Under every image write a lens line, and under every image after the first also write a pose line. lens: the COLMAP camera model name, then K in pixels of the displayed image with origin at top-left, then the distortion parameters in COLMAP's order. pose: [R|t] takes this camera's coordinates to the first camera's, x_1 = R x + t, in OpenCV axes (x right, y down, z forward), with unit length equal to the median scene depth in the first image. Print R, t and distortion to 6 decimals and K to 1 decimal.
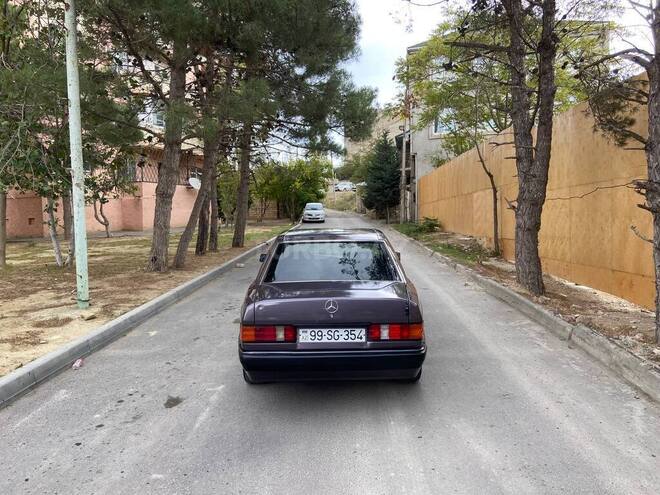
lens RADIAL K [[488.2, 0, 330.0], [0, 488.2, 247.5], [0, 0, 1]] dist [0.102161, -0.122019]
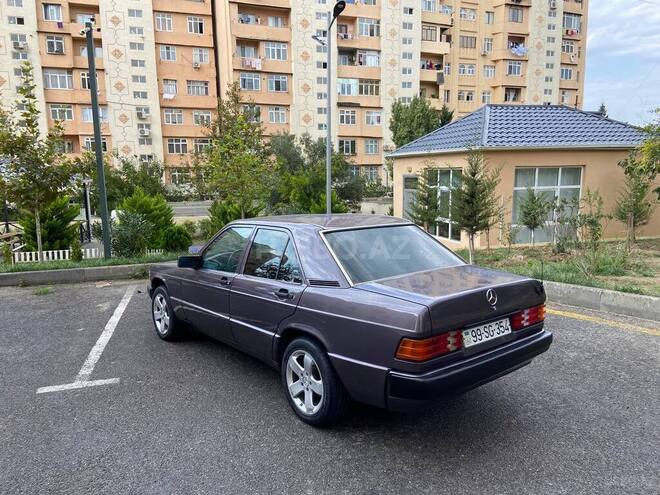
lens RADIAL K [[490.6, 0, 328.1], [0, 490.6, 243.4], [0, 0, 1]] dist [0.059503, -0.034494]
pose [[0.792291, -0.070761, 0.606026, -0.701203], [0.071949, 0.997157, 0.022368, -0.010455], [-0.605886, 0.025882, 0.795130, 0.478037]]
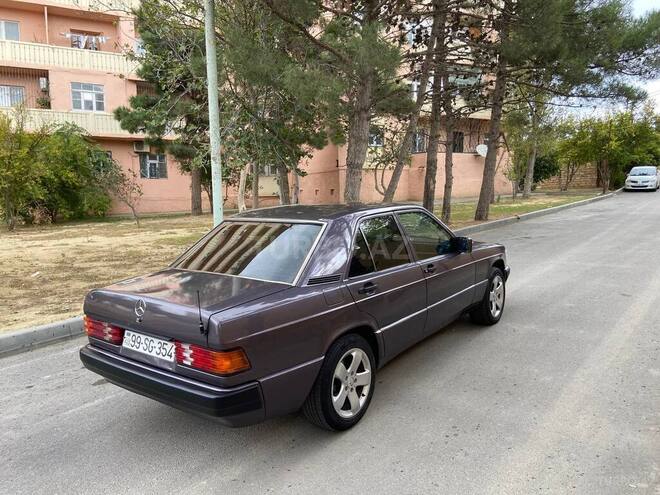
lens RADIAL K [[489.3, 0, 328.9], [0, 489.3, 239.6], [0, 0, 1]] dist [0.051907, -0.008511]
pose [[0.792374, 0.059254, -0.607151, 0.677821], [-0.030991, 0.997896, 0.056944, -0.038691], [0.609248, -0.026305, 0.792543, 0.550532]]
